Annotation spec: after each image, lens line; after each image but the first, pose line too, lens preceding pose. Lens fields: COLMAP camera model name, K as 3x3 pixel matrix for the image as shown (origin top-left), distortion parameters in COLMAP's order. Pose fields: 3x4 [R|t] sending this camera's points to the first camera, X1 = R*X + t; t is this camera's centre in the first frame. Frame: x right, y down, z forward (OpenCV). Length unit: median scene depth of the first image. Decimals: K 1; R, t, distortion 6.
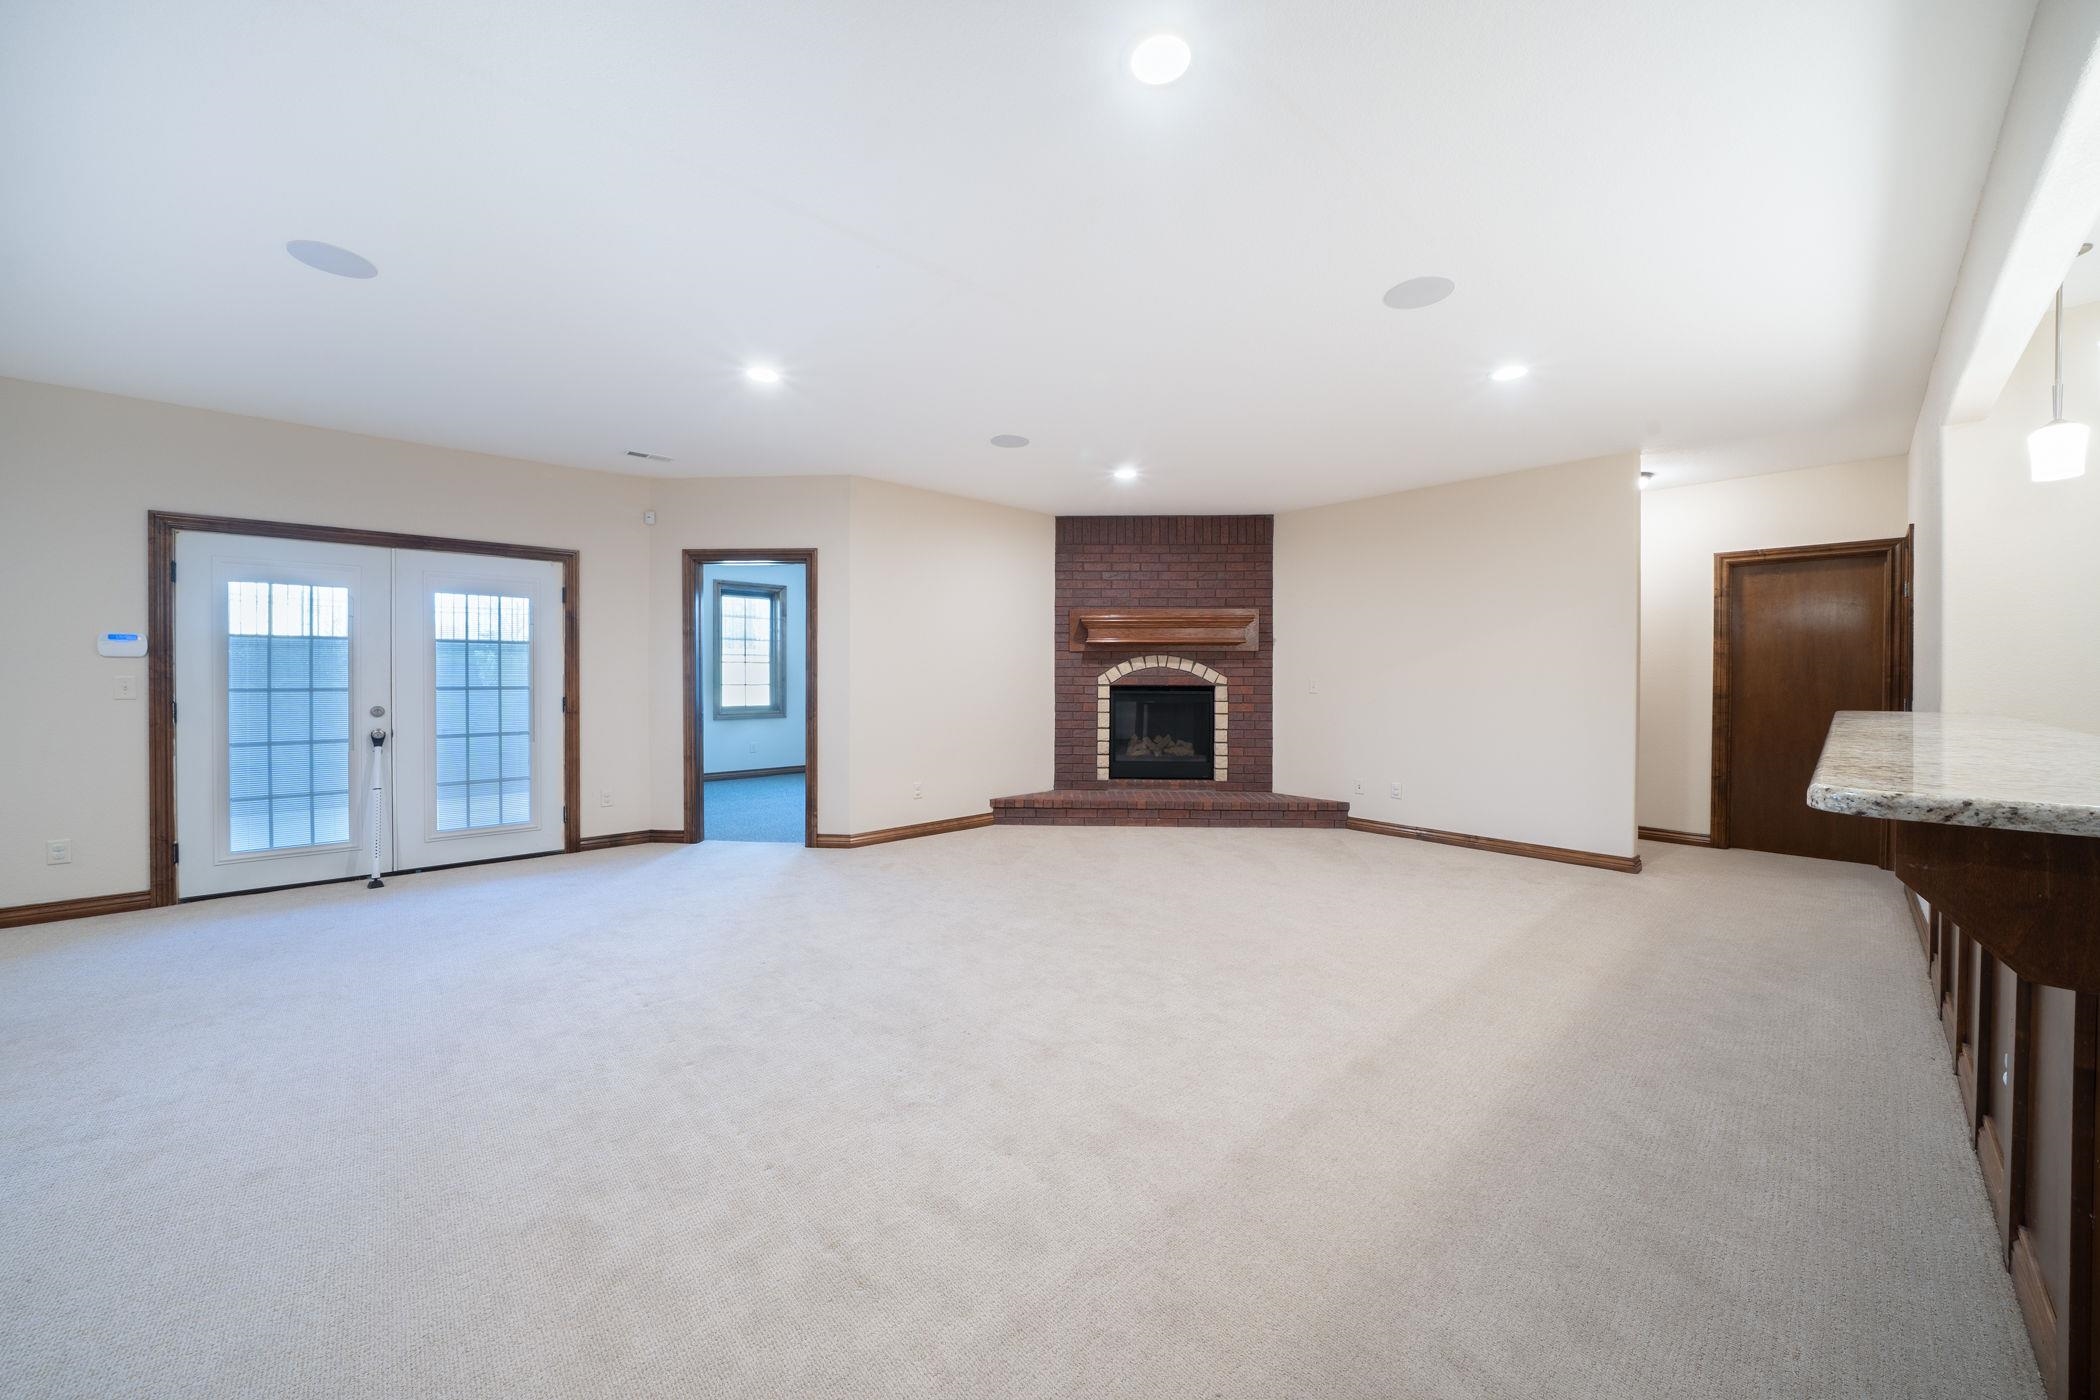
lens RADIAL K [[718.8, 0, 1059.2], [0, 718.8, 697.0], [0, 0, 1]] dist [-0.015961, 0.001201]
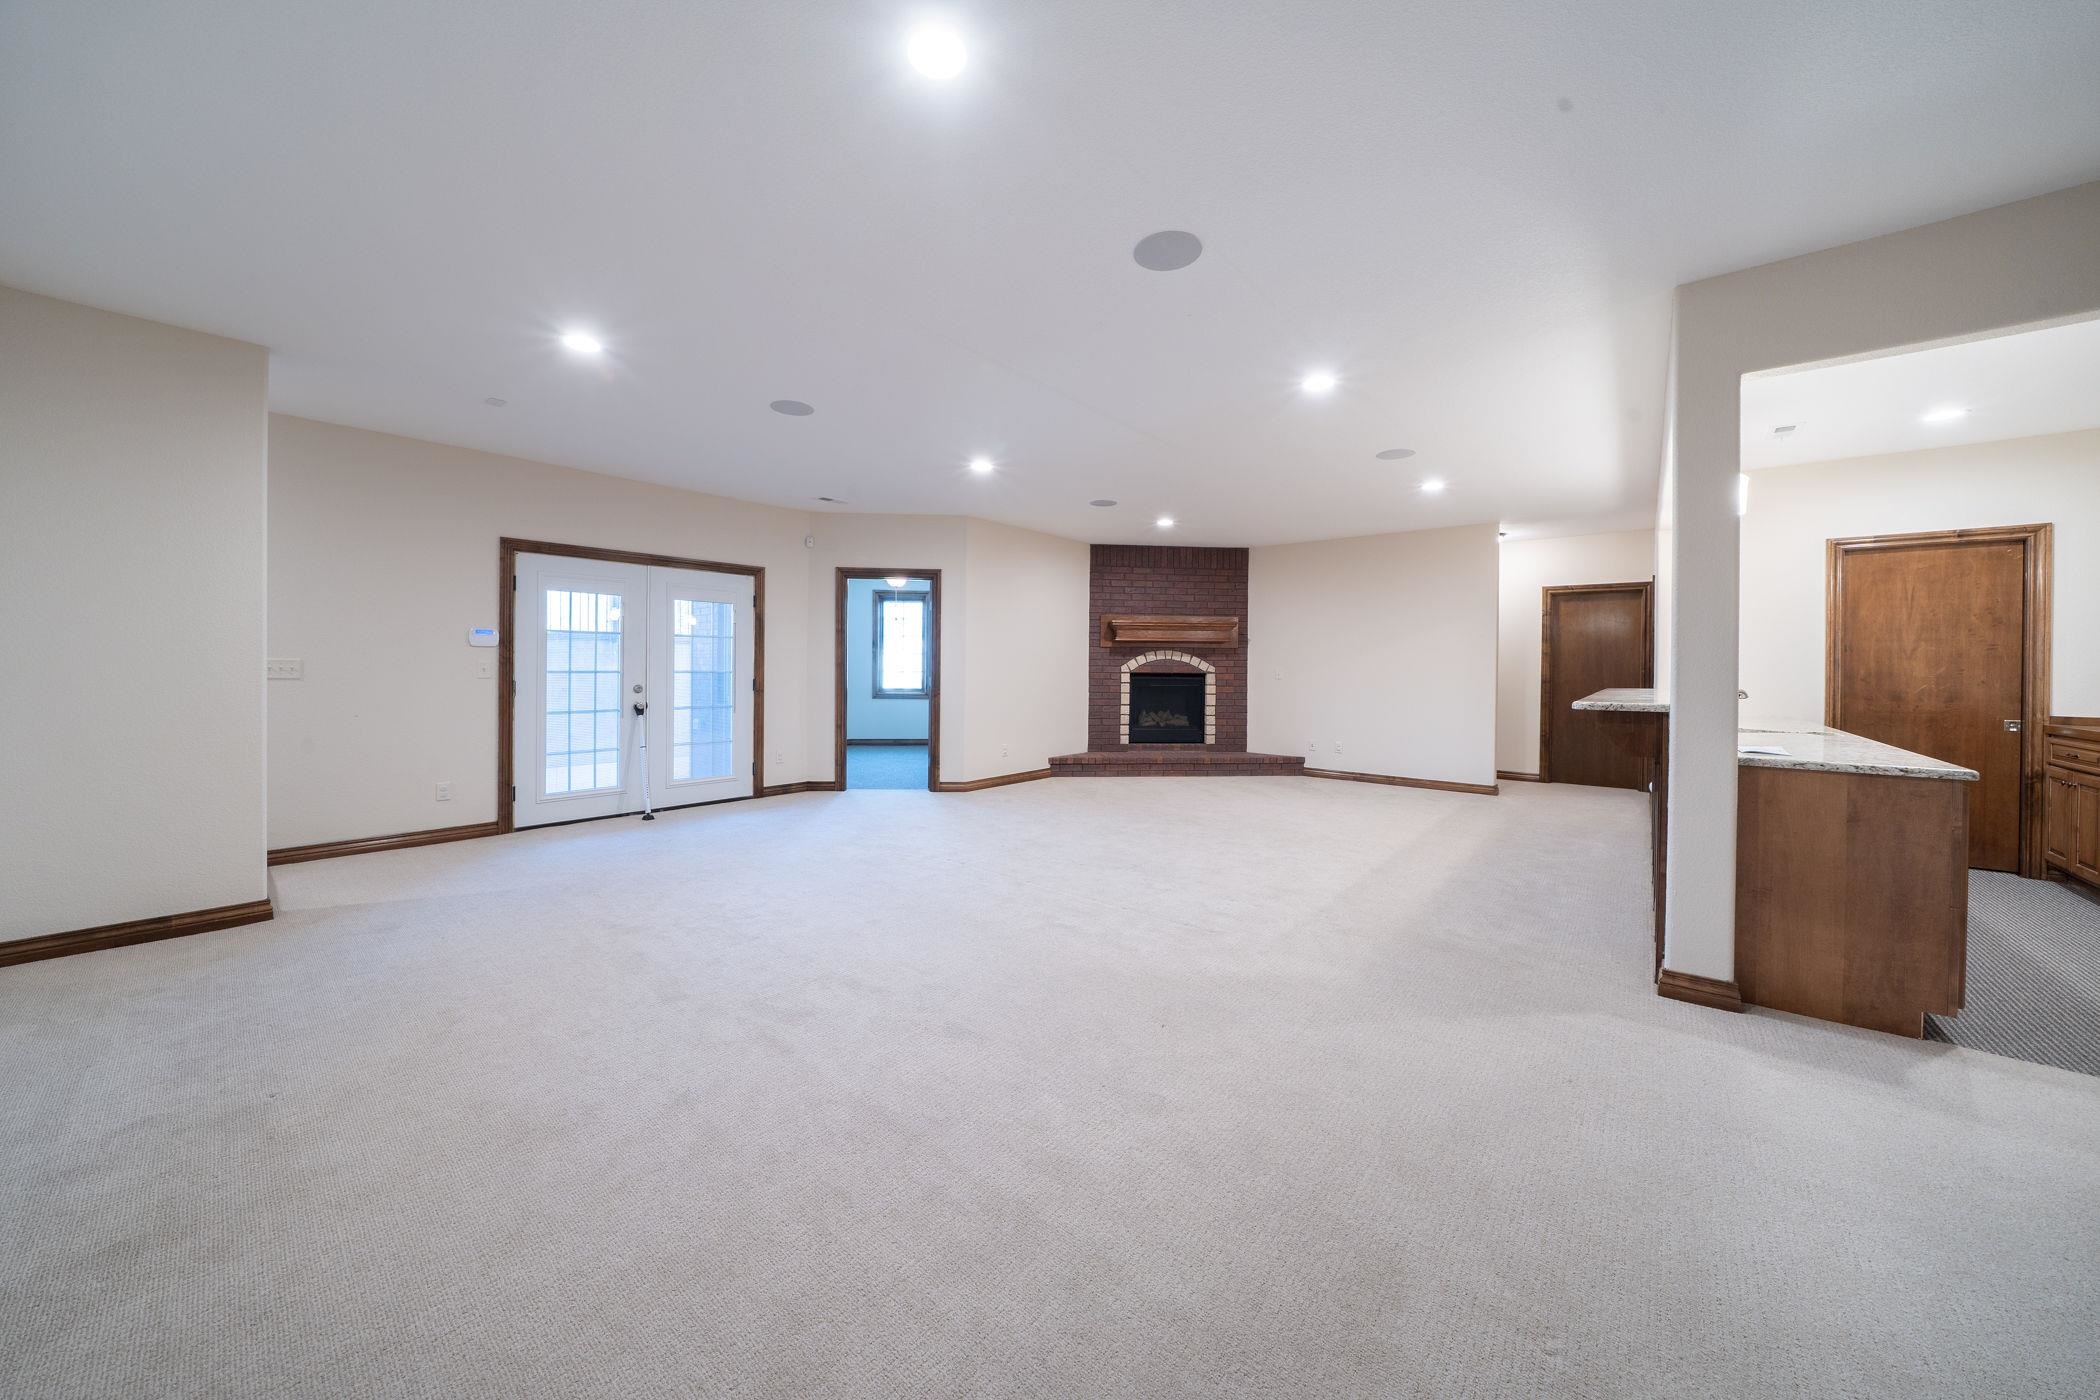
lens RADIAL K [[718.8, 0, 1035.2], [0, 718.8, 687.2], [0, 0, 1]] dist [-0.015961, 0.001201]
pose [[0.991393, 0.002474, 0.130896, -0.294226], [-0.002737, 0.999995, 0.001835, 0.009218], [-0.130891, -0.002177, 0.991394, -0.310567]]
